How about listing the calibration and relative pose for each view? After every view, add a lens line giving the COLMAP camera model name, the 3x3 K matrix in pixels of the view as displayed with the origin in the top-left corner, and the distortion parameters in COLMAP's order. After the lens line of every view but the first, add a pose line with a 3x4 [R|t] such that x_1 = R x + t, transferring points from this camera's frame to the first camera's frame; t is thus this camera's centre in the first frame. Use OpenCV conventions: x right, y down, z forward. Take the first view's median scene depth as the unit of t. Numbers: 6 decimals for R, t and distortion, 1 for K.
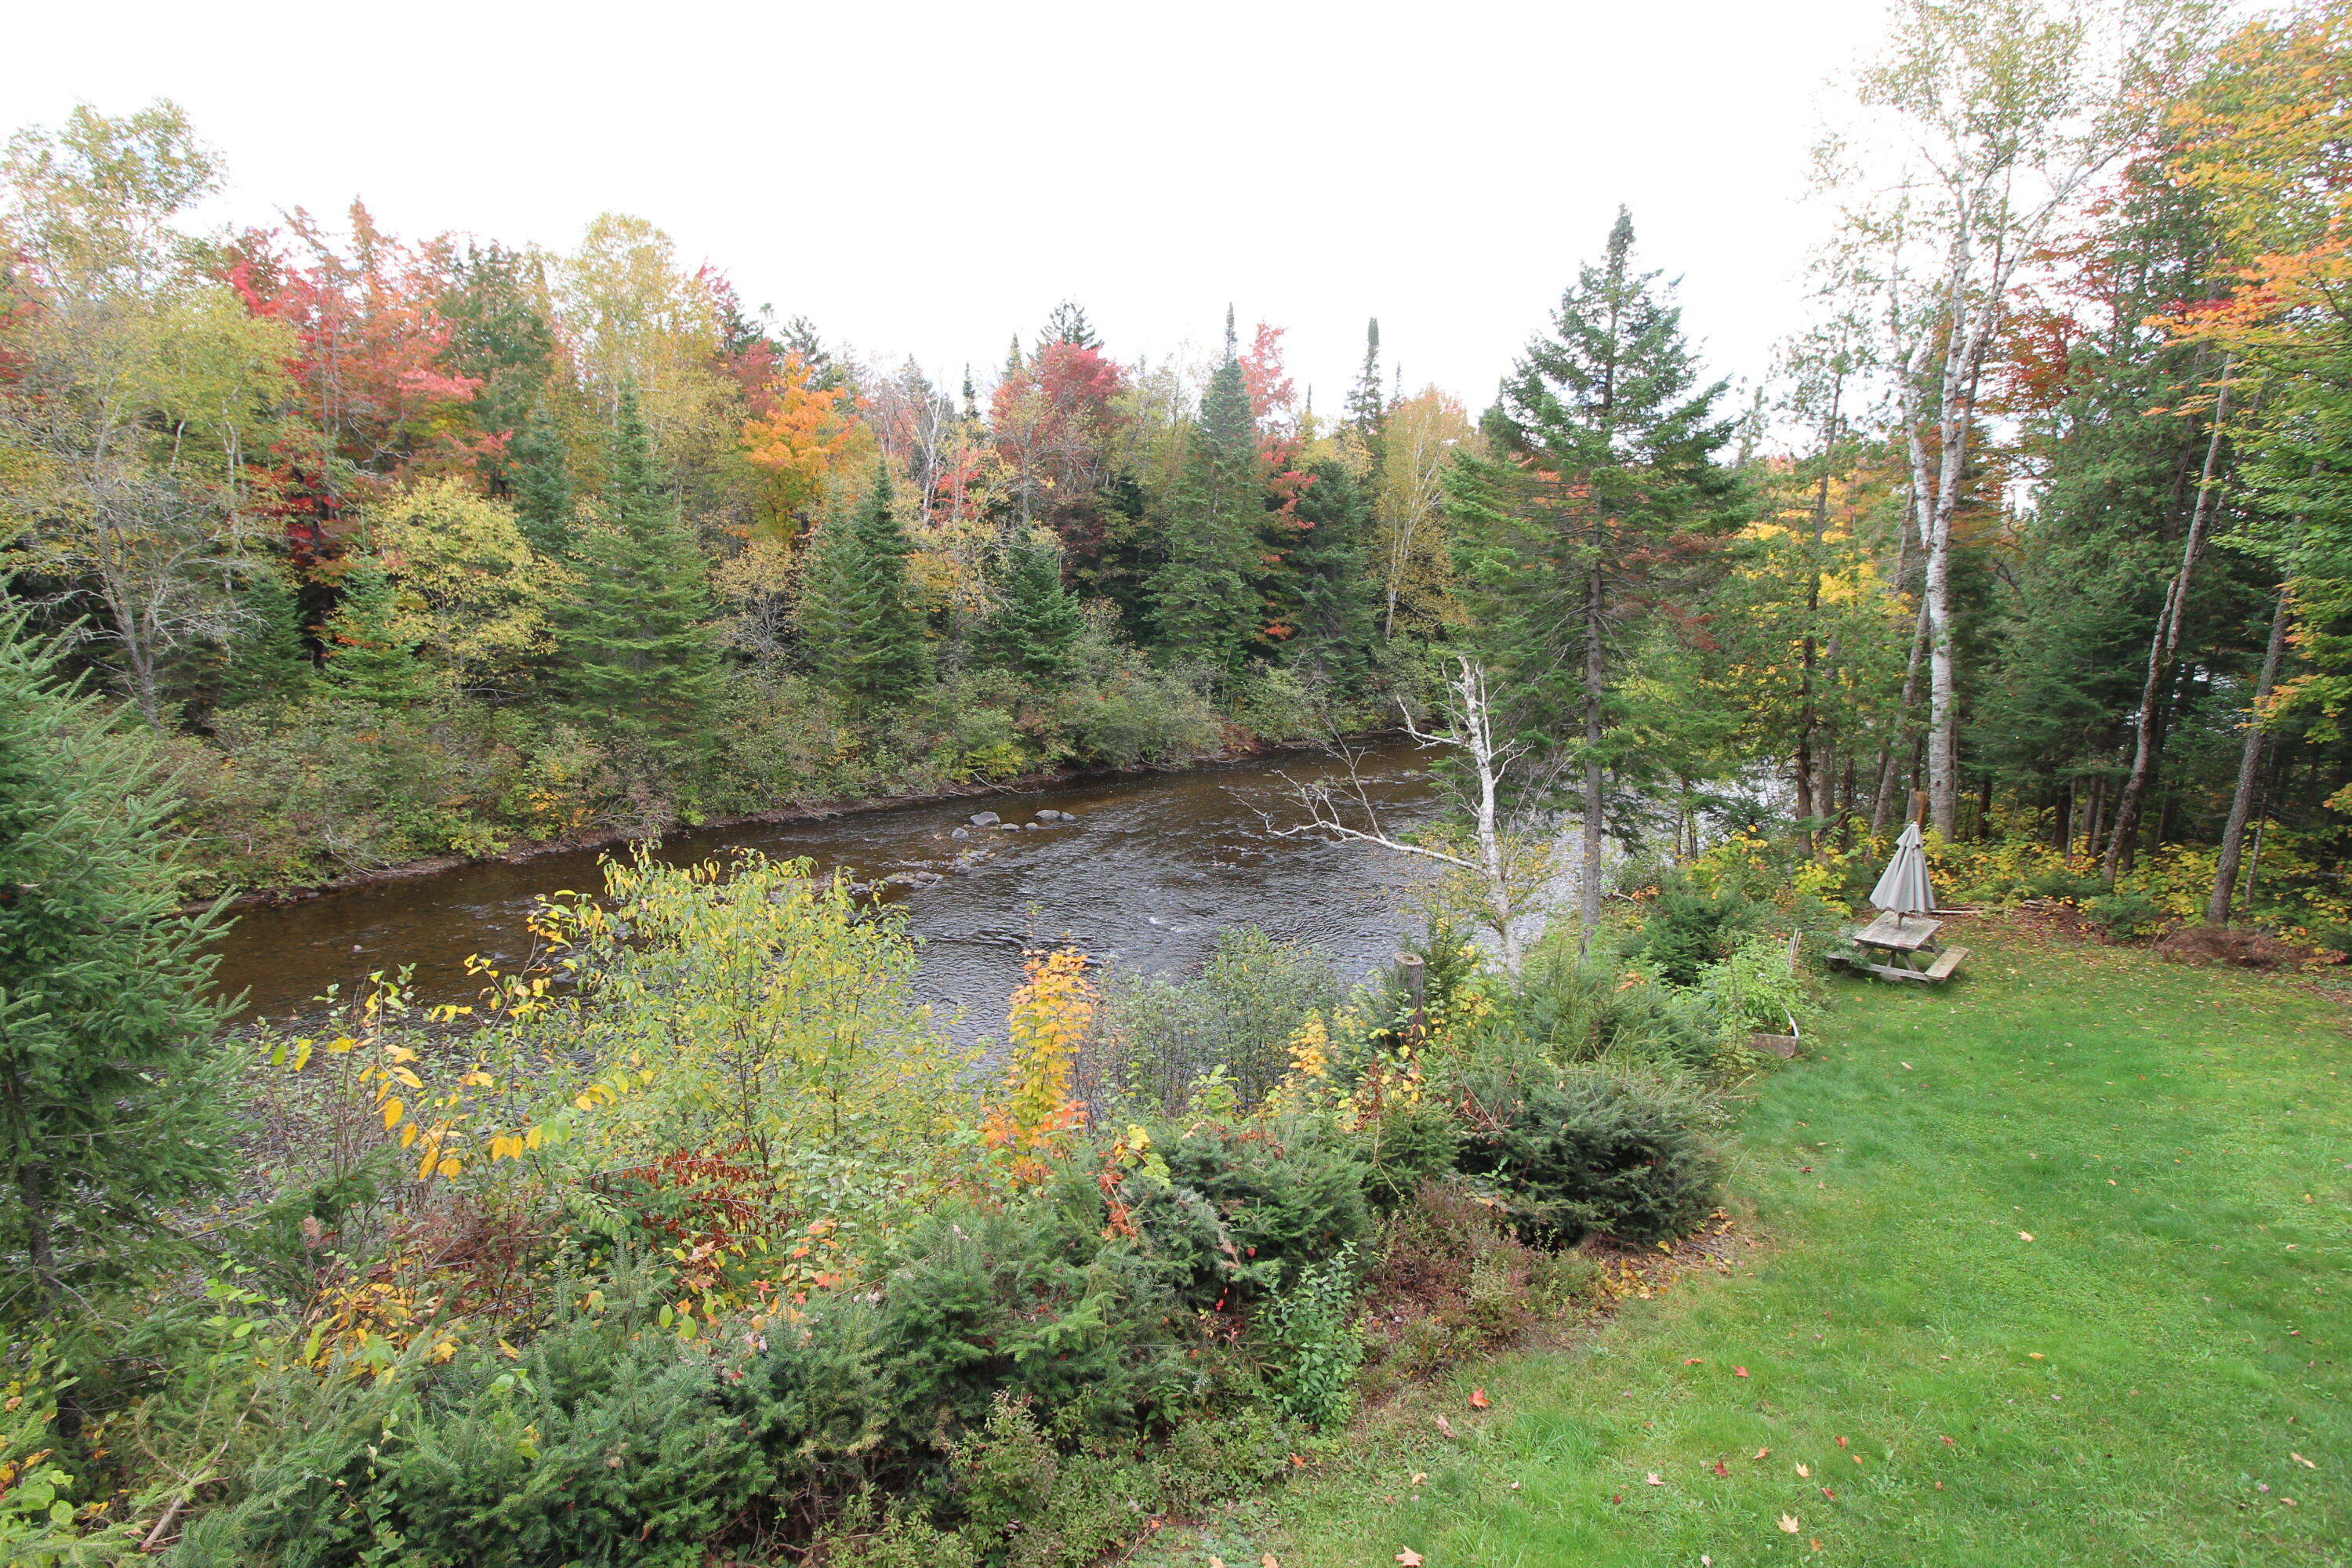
lens RADIAL K [[1084.7, 0, 1165.5], [0, 1084.7, 767.1], [0, 0, 1]] dist [-0.000132, -0.013083]
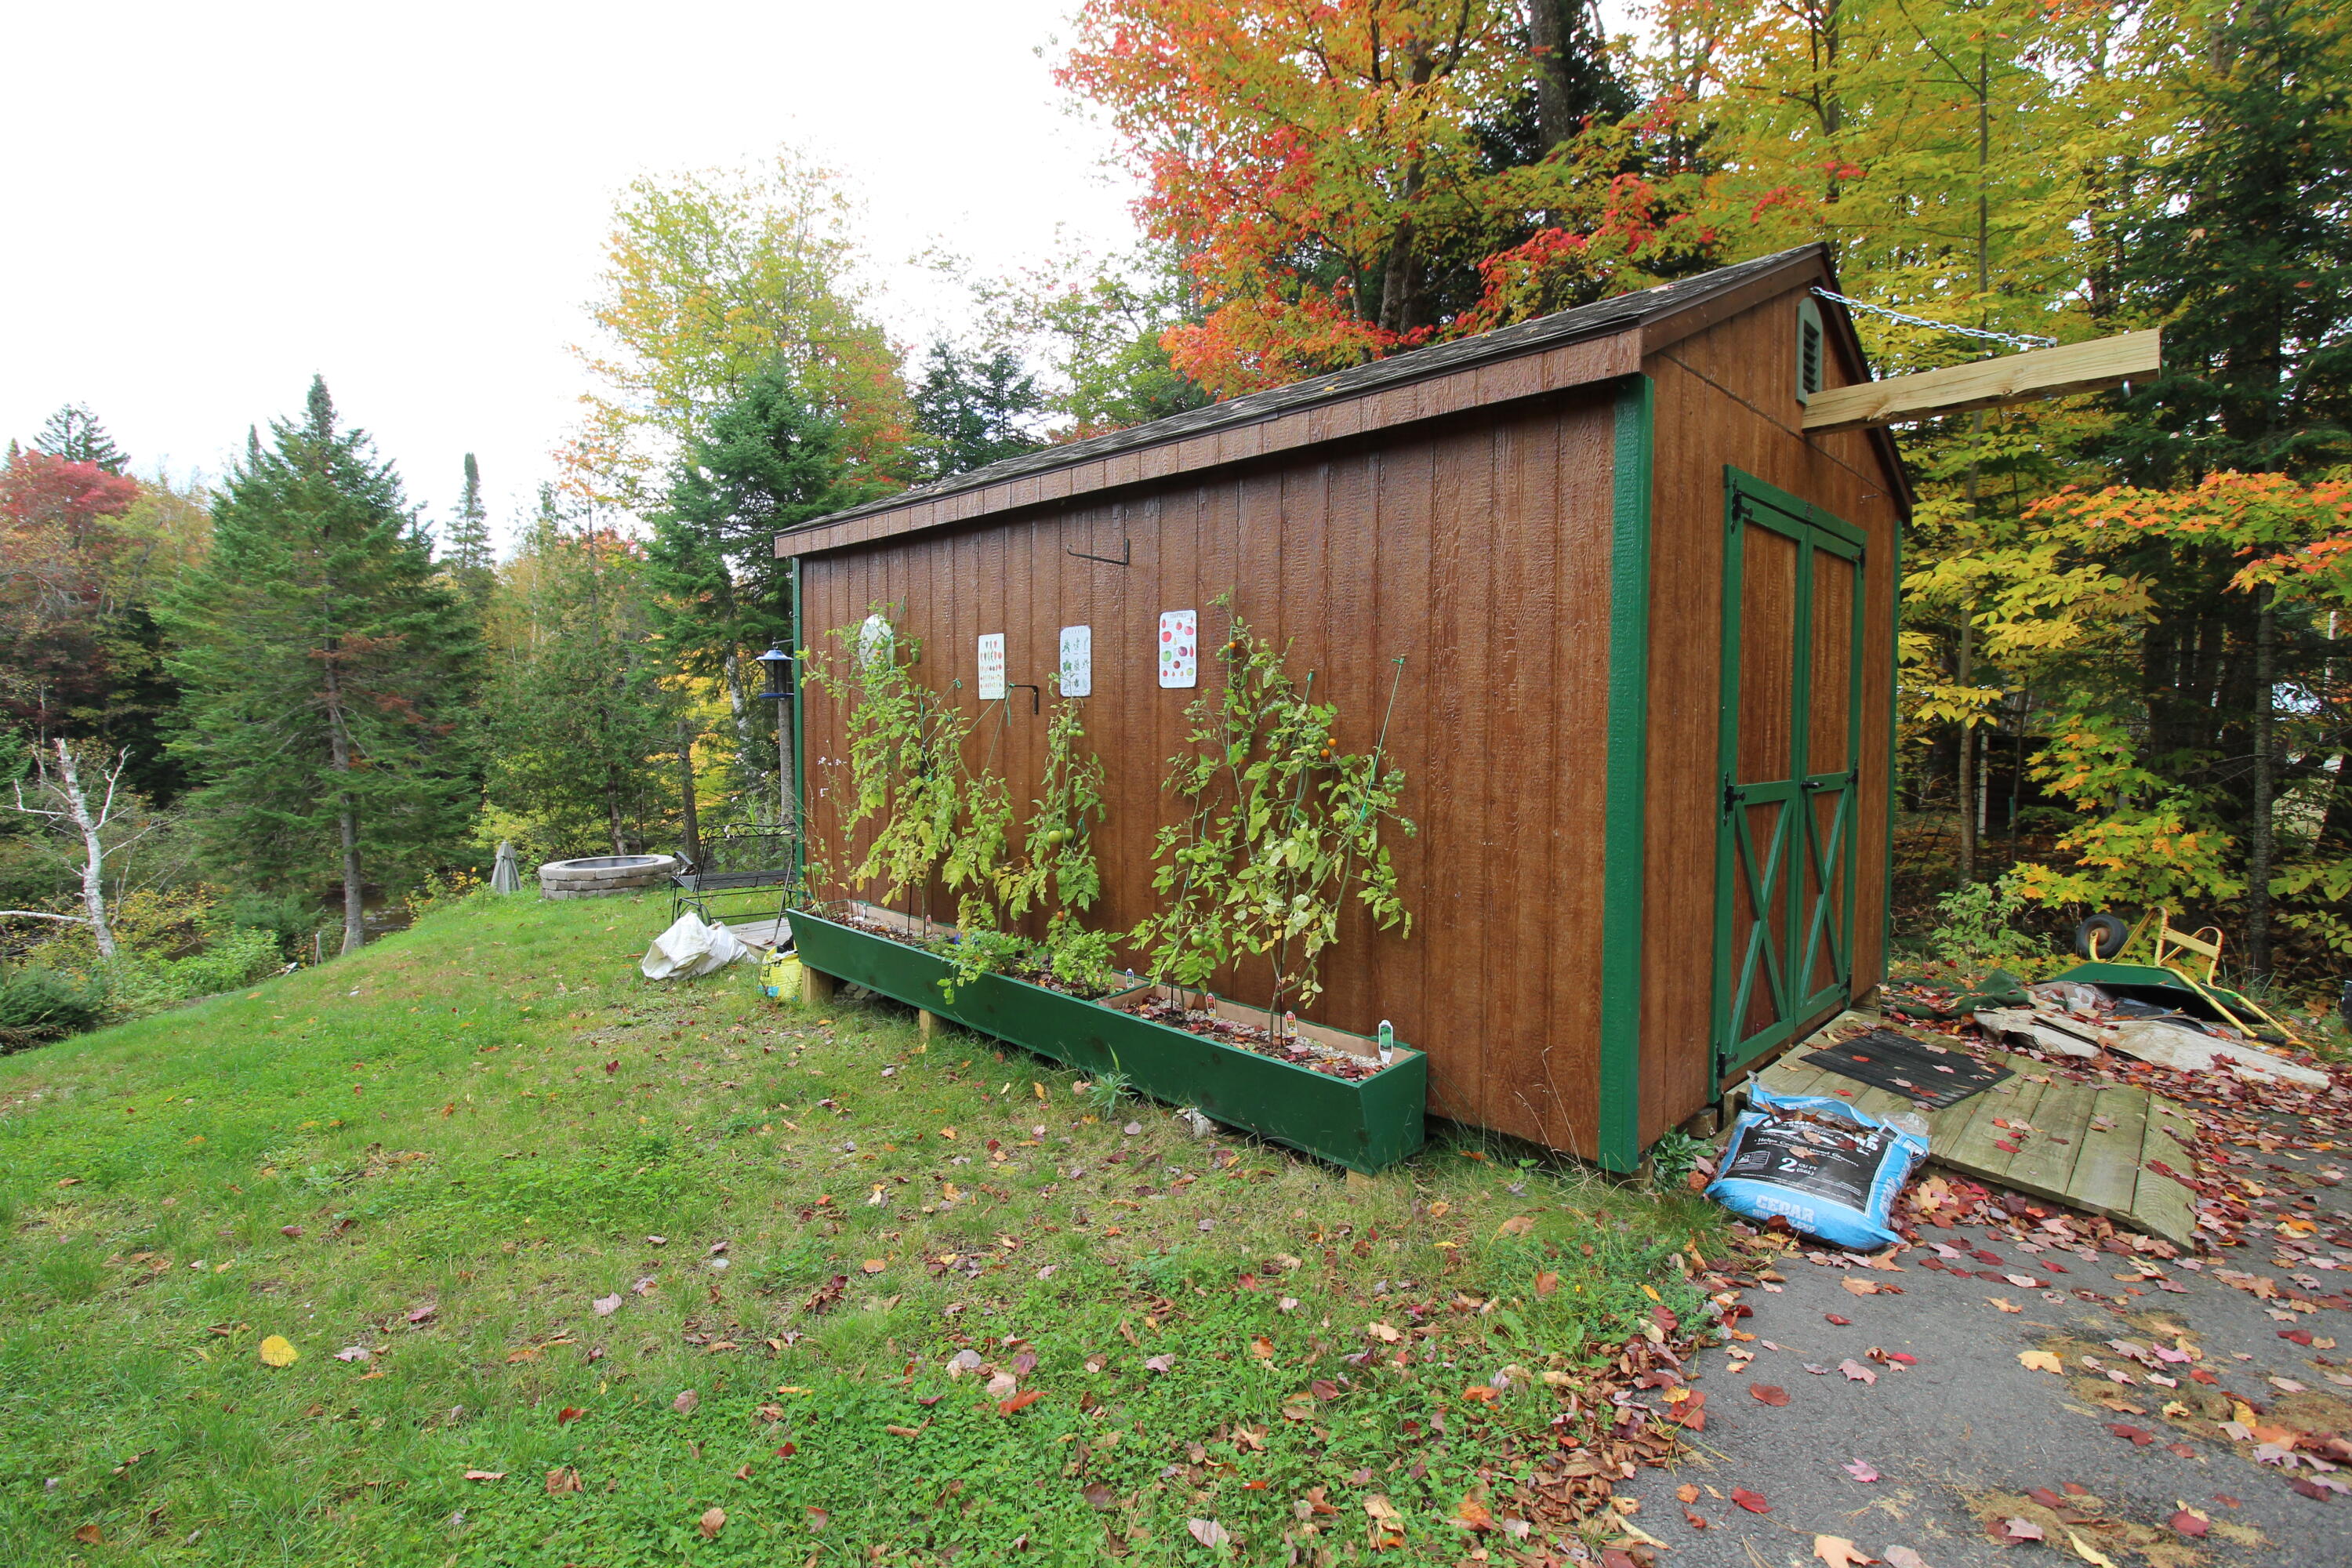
lens RADIAL K [[1084.7, 0, 1165.0], [0, 1084.7, 768.1], [0, 0, 1]] dist [-0.000132, -0.013083]
pose [[0.835730, -0.066107, 0.545147, 0.292546], [0.133310, 0.987455, -0.084625, 0.083405], [-0.532714, 0.143397, 0.834058, -0.256977]]
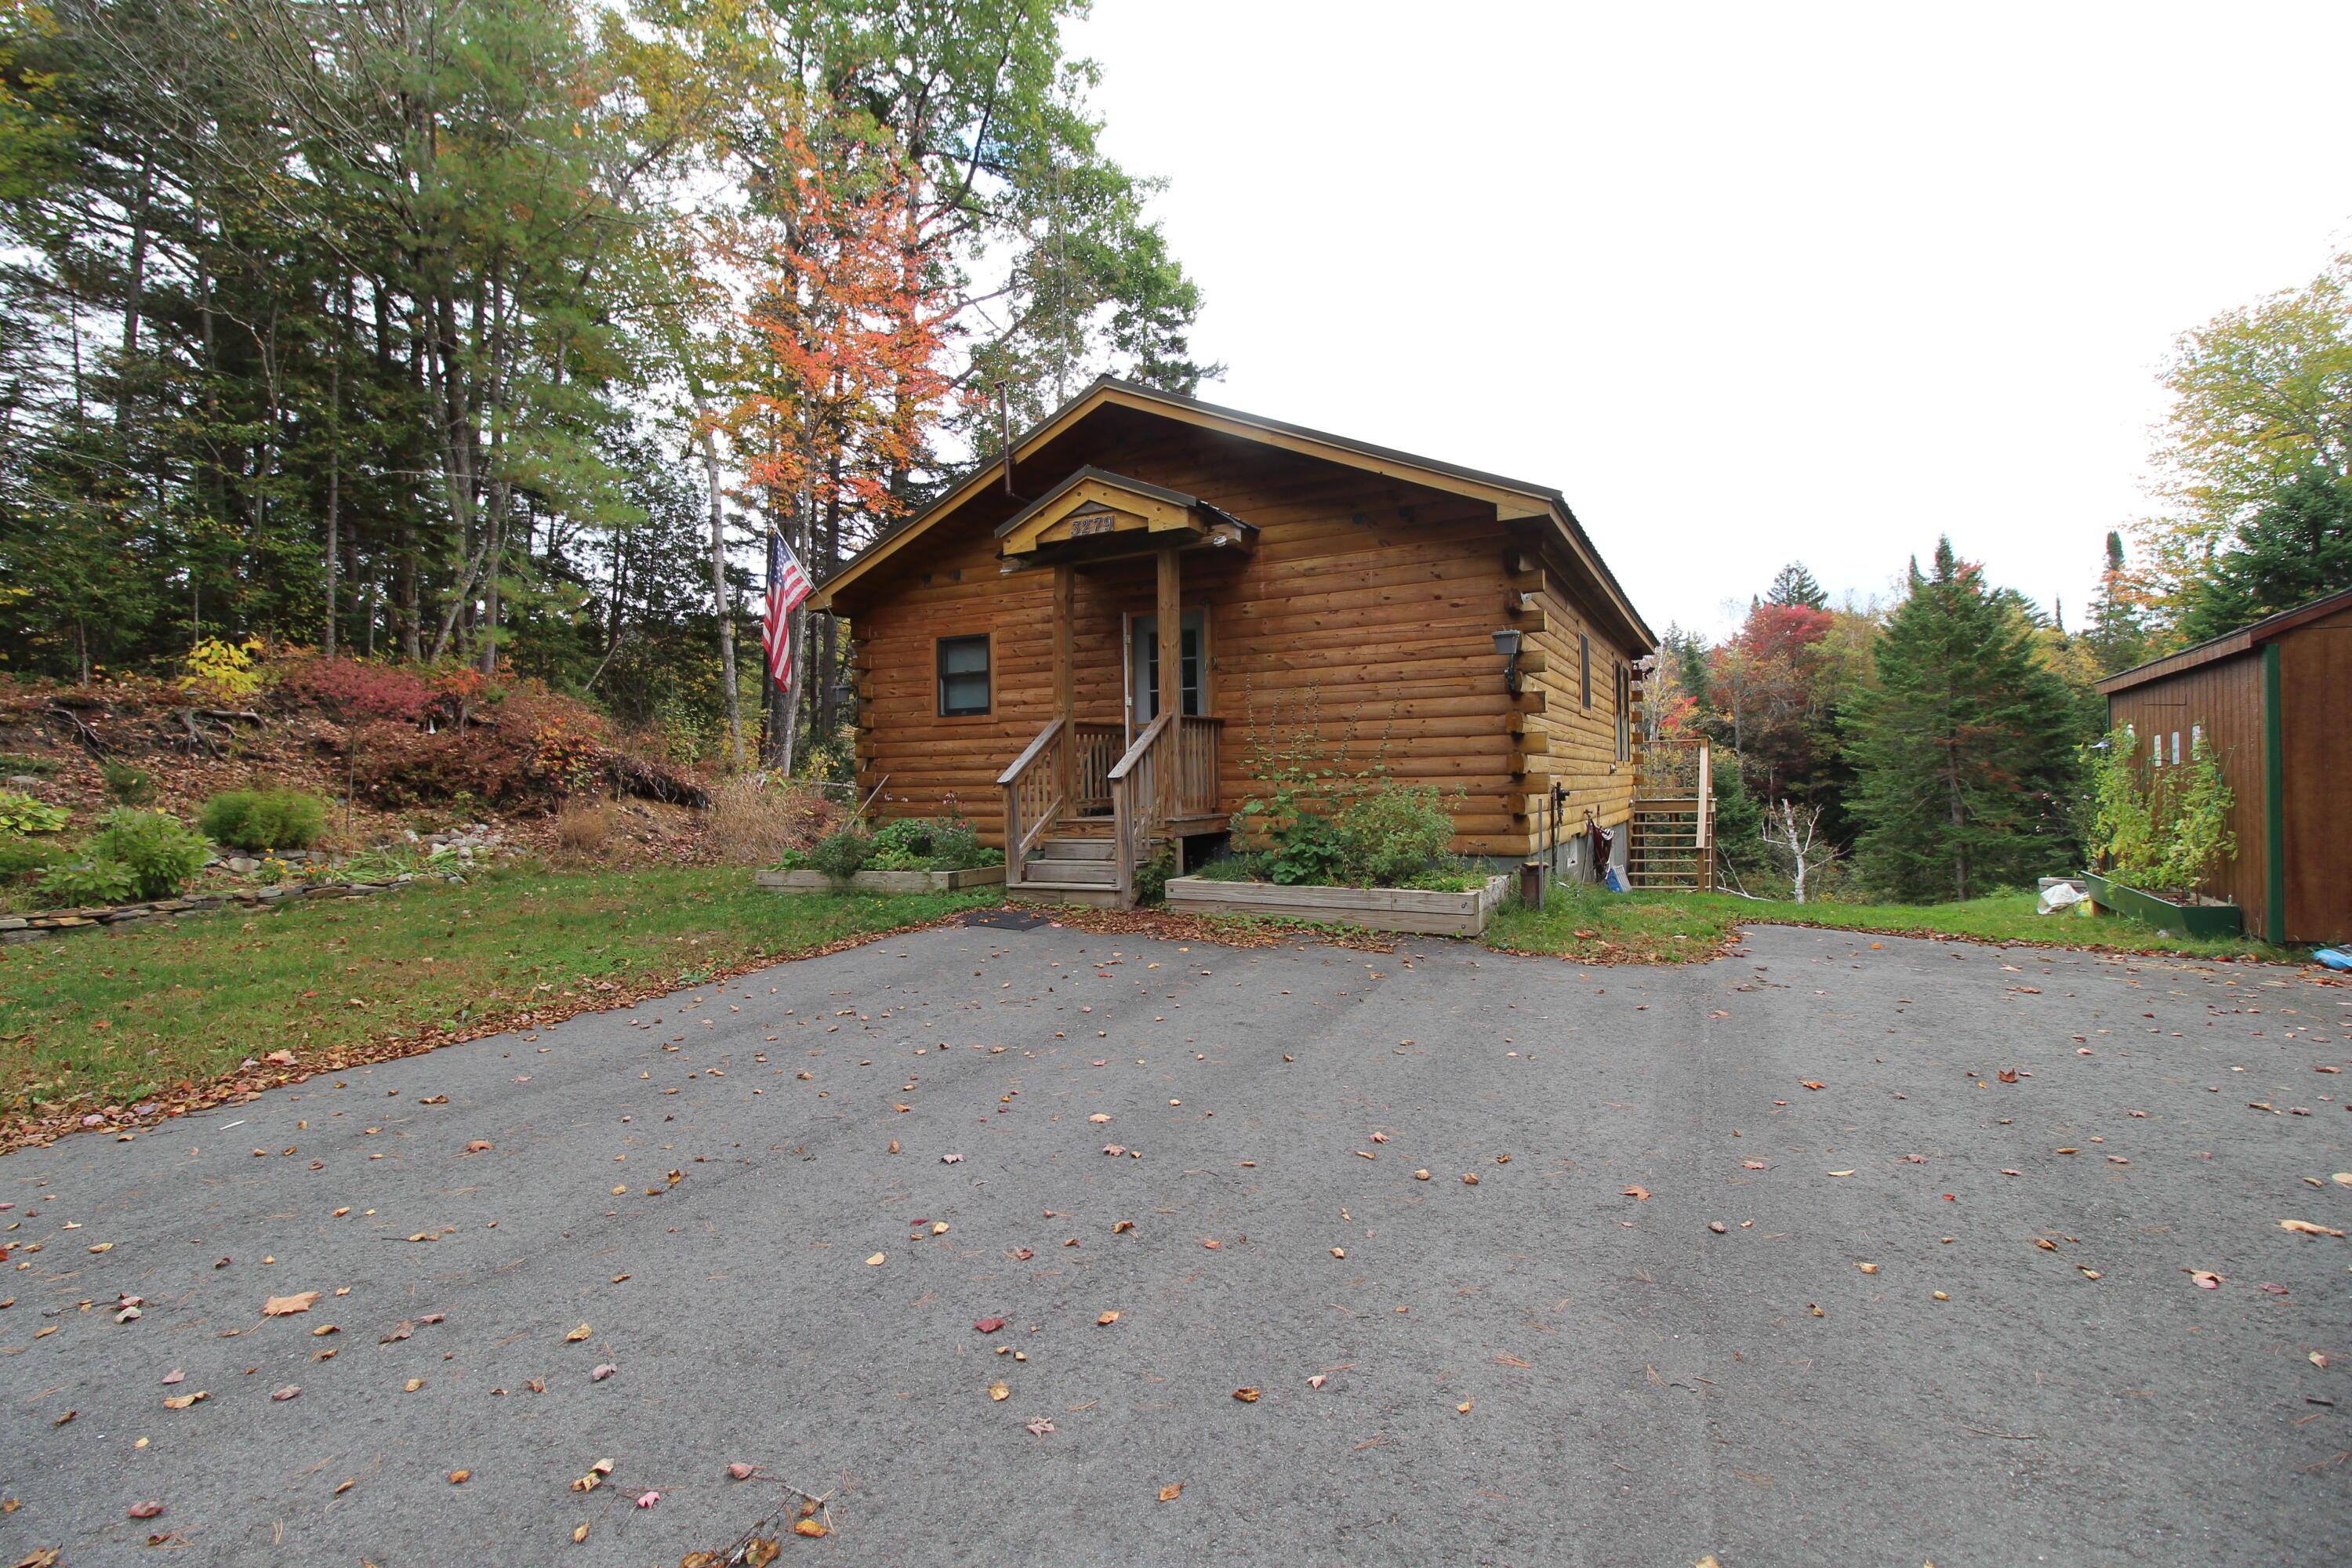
lens RADIAL K [[1084.7, 0, 1163.7], [0, 1084.7, 760.1], [0, 0, 1]] dist [-0.000132, -0.013083]
pose [[0.739592, -0.060579, -0.670323, 0.349058], [-0.093370, 0.977077, -0.191319, 0.141062], [0.666547, 0.204086, 0.716982, -0.527847]]
